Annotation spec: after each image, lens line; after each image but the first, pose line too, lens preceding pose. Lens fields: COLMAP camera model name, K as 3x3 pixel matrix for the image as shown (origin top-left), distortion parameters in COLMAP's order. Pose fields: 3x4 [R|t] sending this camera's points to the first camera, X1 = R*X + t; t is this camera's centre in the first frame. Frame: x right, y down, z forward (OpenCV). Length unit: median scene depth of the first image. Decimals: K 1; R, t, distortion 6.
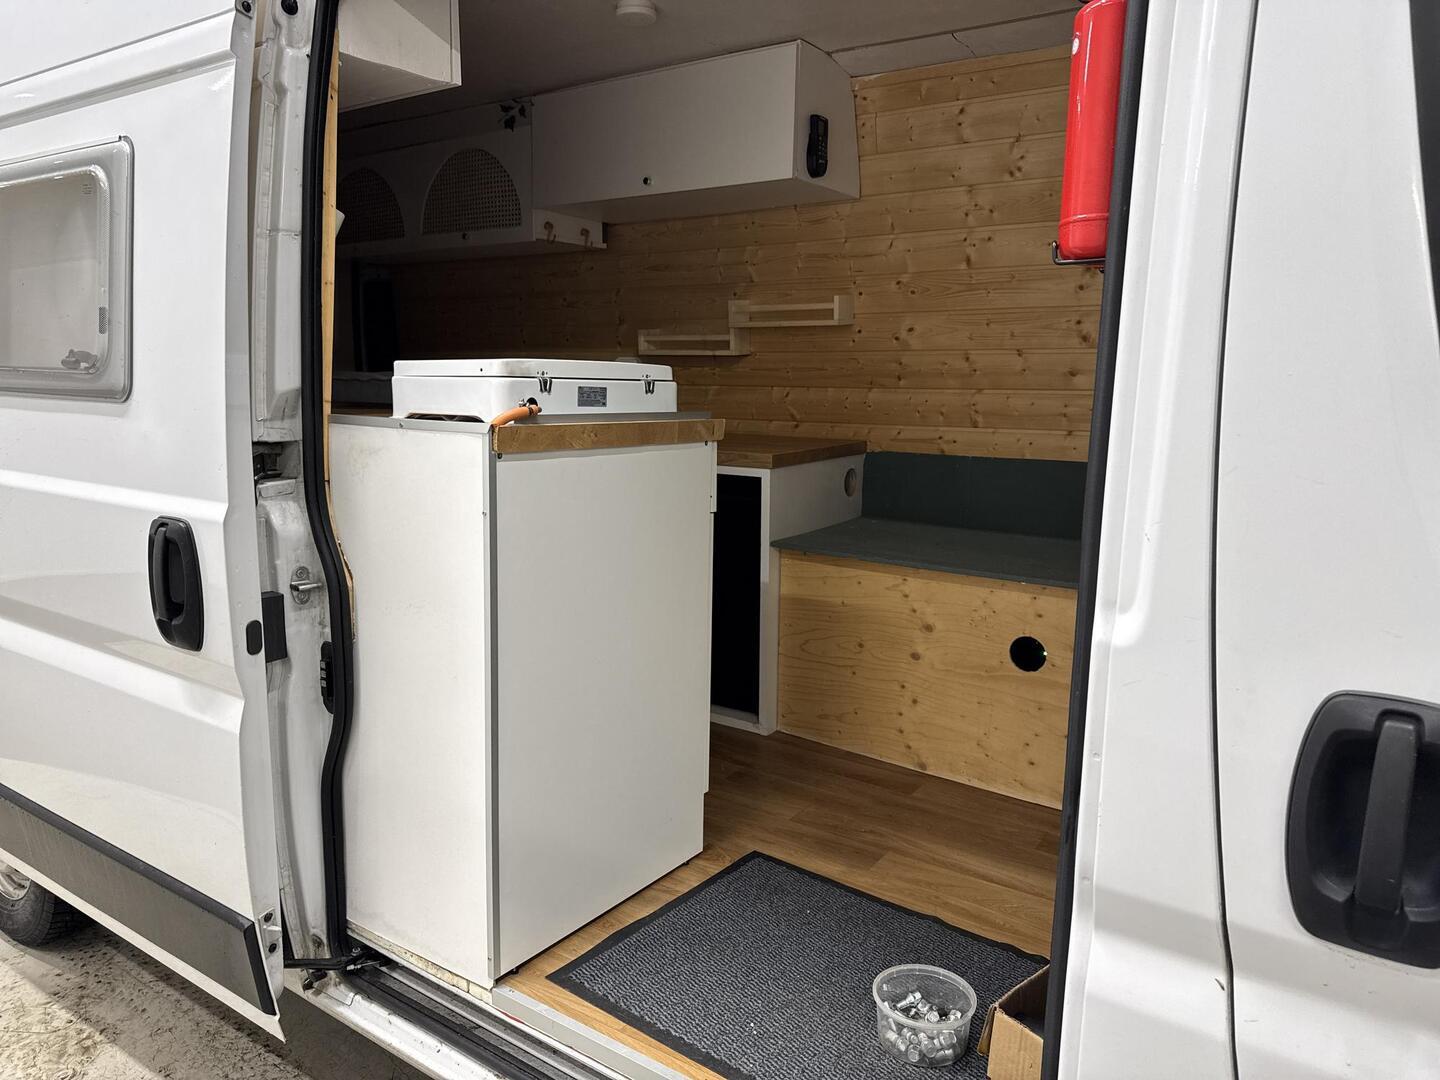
lens RADIAL K [[1049.5, 0, 717.1], [0, 1049.5, 517.9], [0, 0, 1]] dist [-0.131790, 0.067790]
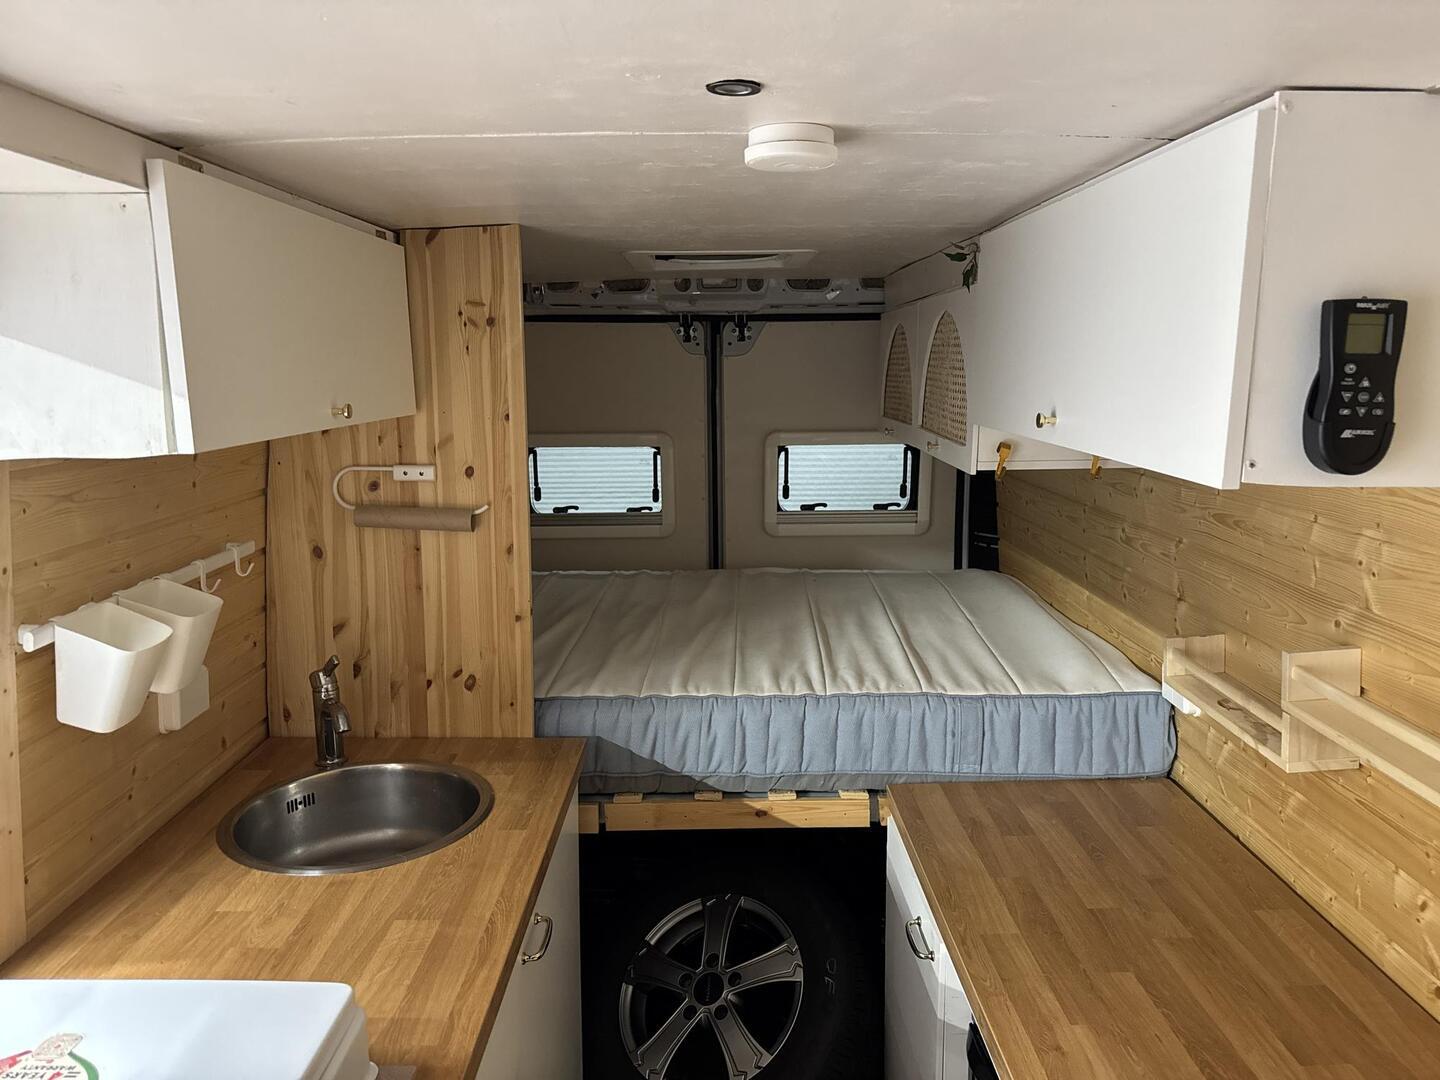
lens RADIAL K [[1049.5, 0, 717.1], [0, 1049.5, 517.9], [0, 0, 1]] dist [-0.131790, 0.067790]
pose [[0.582333, 0.110415, -0.805417, 0.252065], [-0.103362, 0.992749, 0.061364, -0.315561], [0.806353, 0.047515, 0.589523, 0.630368]]
